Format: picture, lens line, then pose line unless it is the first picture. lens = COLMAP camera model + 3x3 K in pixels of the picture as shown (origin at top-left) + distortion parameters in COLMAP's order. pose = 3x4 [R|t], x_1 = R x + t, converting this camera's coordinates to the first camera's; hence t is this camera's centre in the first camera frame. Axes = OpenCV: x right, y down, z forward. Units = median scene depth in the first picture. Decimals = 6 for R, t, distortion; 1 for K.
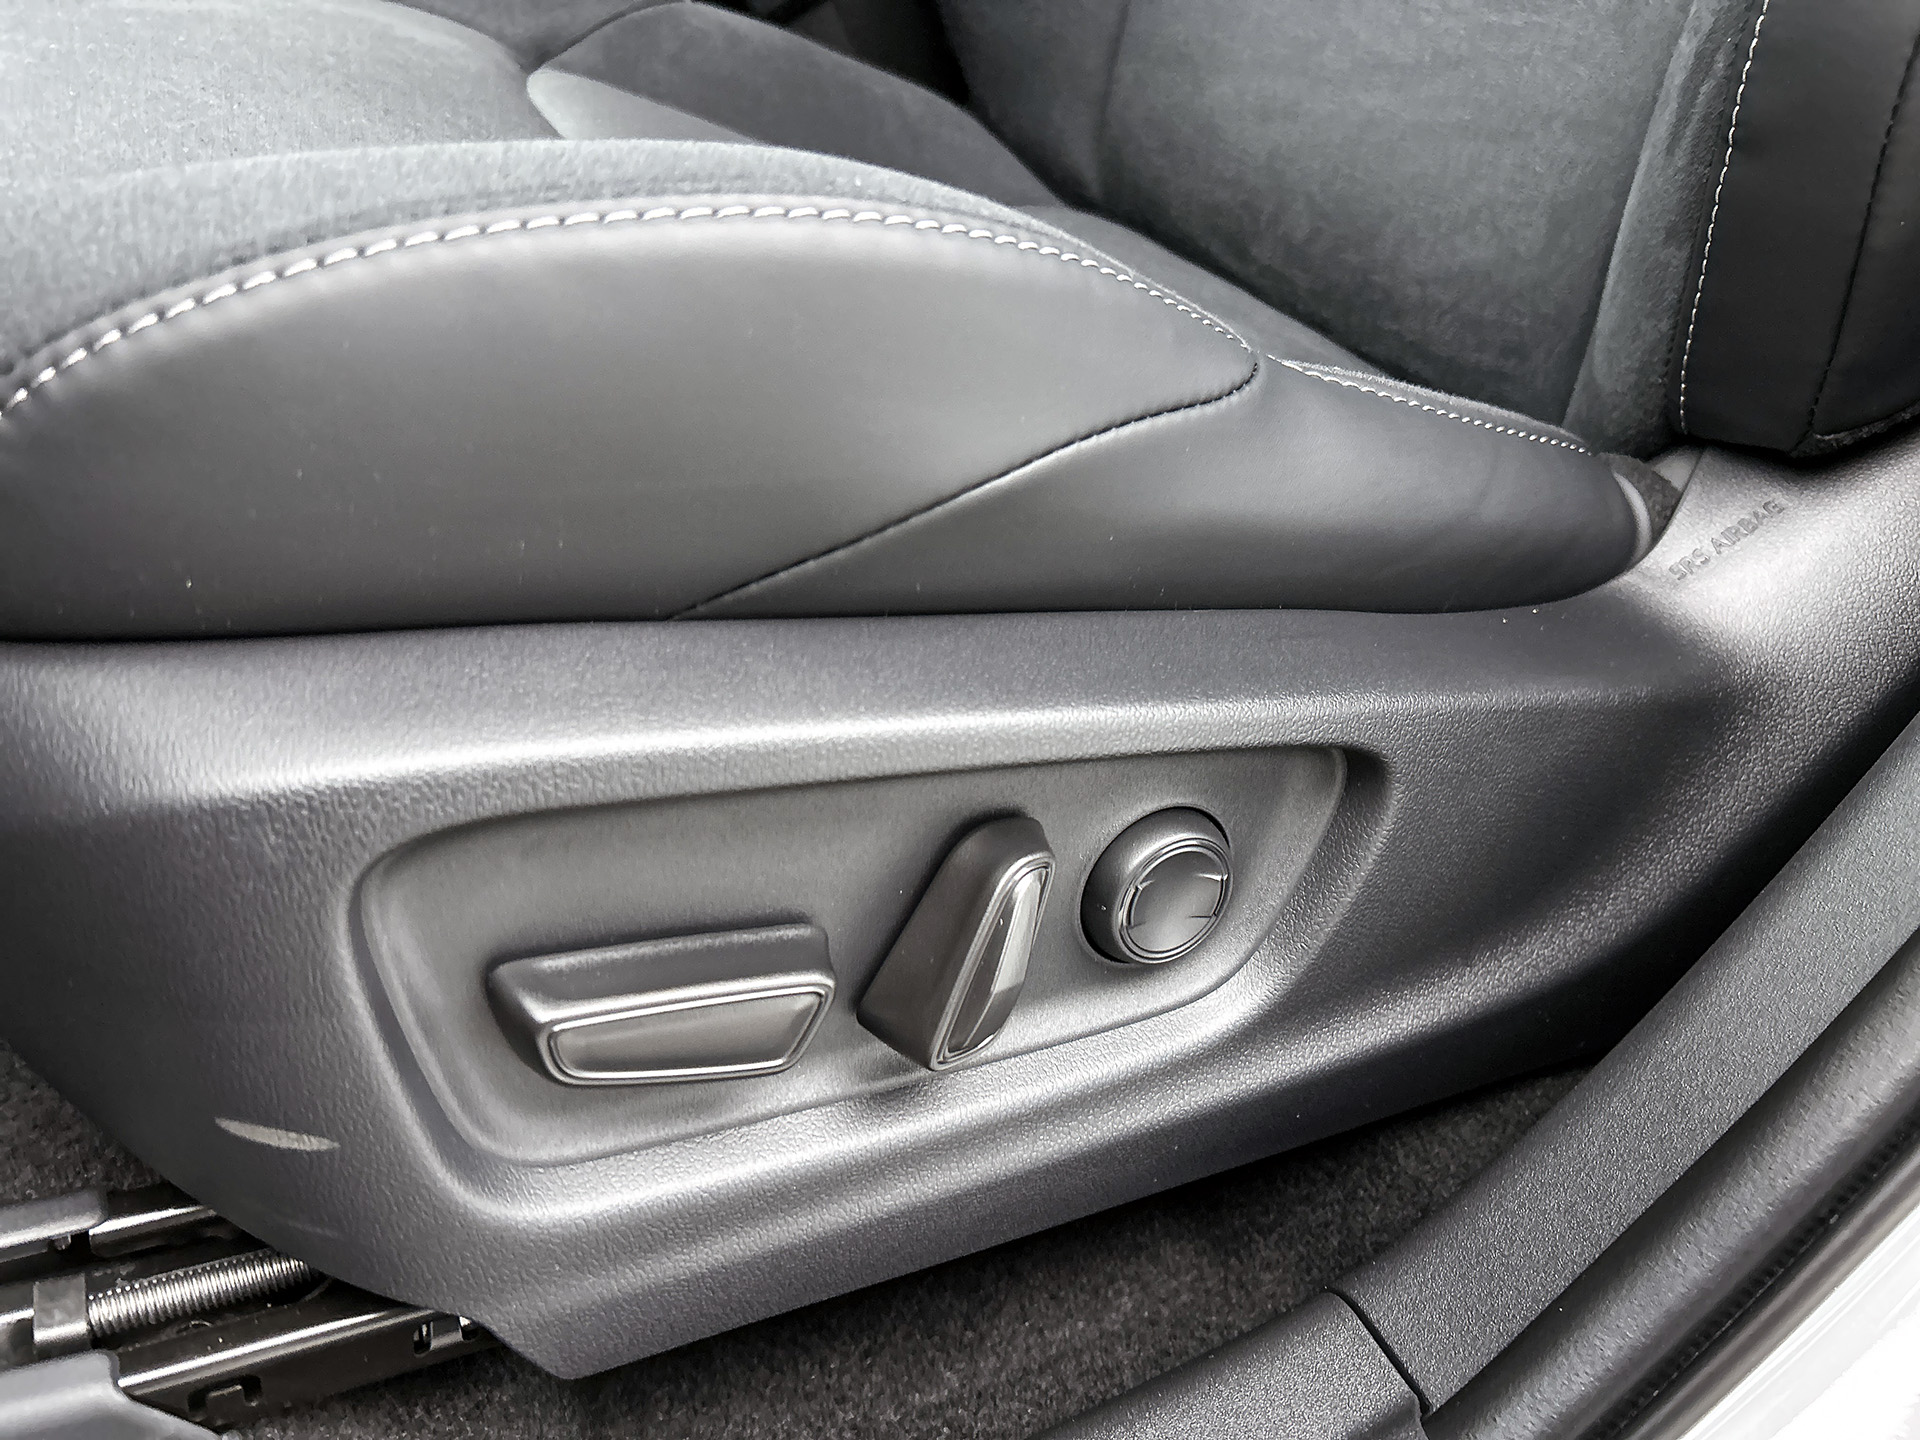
lens RADIAL K [[1452.9, 0, 961.8], [0, 1452.9, 718.4], [0, 0, 1]] dist [0.022007, -0.010321]
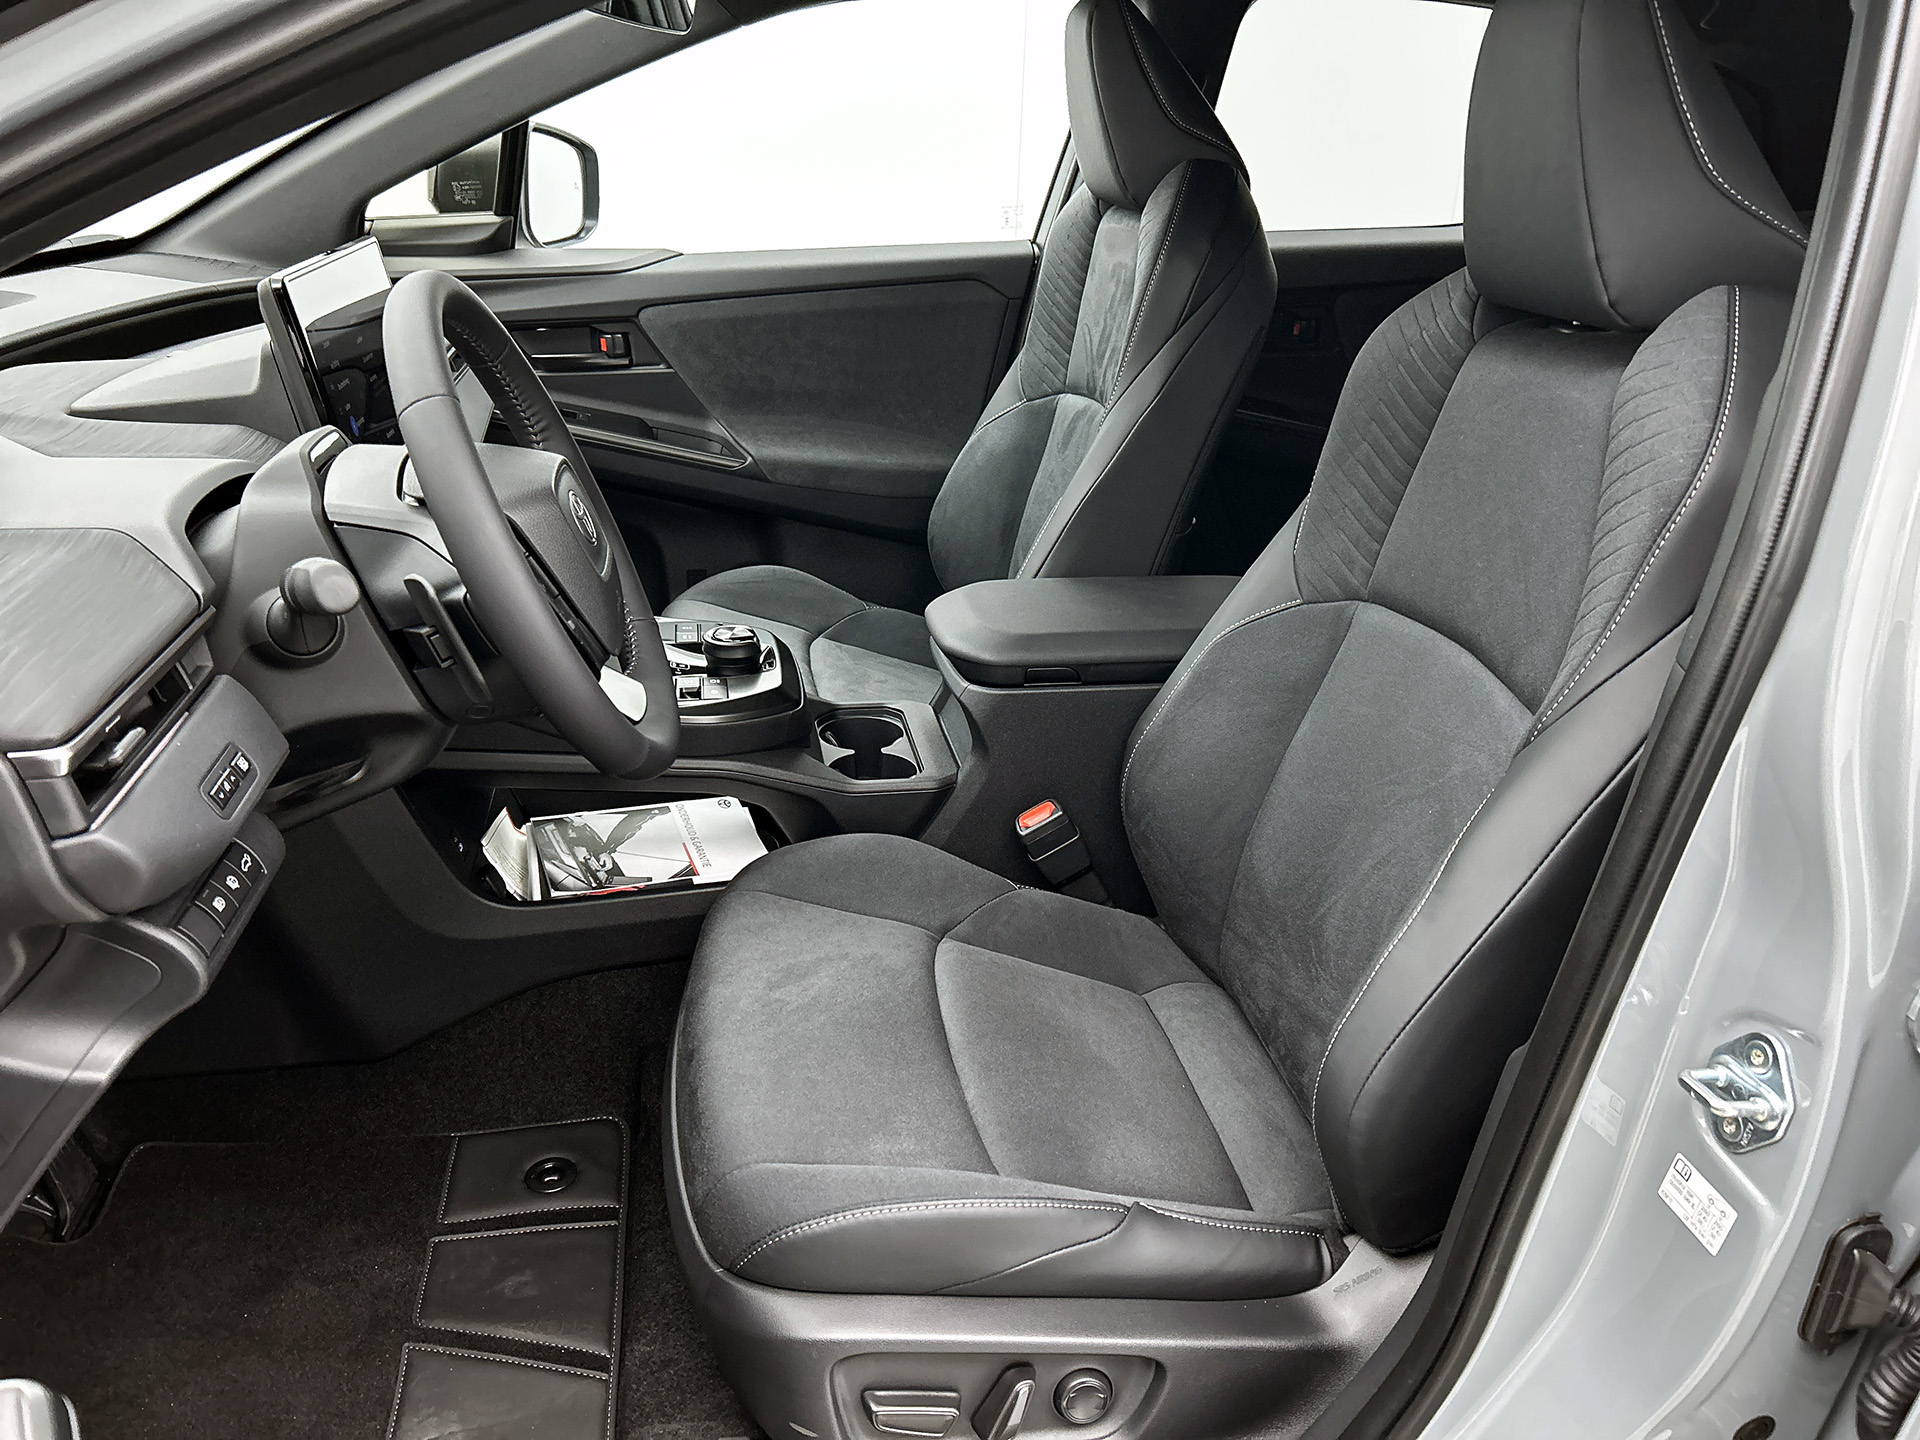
lens RADIAL K [[1452.9, 0, 958.0], [0, 1452.9, 718.4], [0, 0, 1]] dist [0.022007, -0.010321]
pose [[0.949593, 0.041833, -0.310681, 0.834670], [-0.106307, 0.975303, -0.193602, -0.684193], [0.294910, 0.216871, 0.930589, -2.326080]]
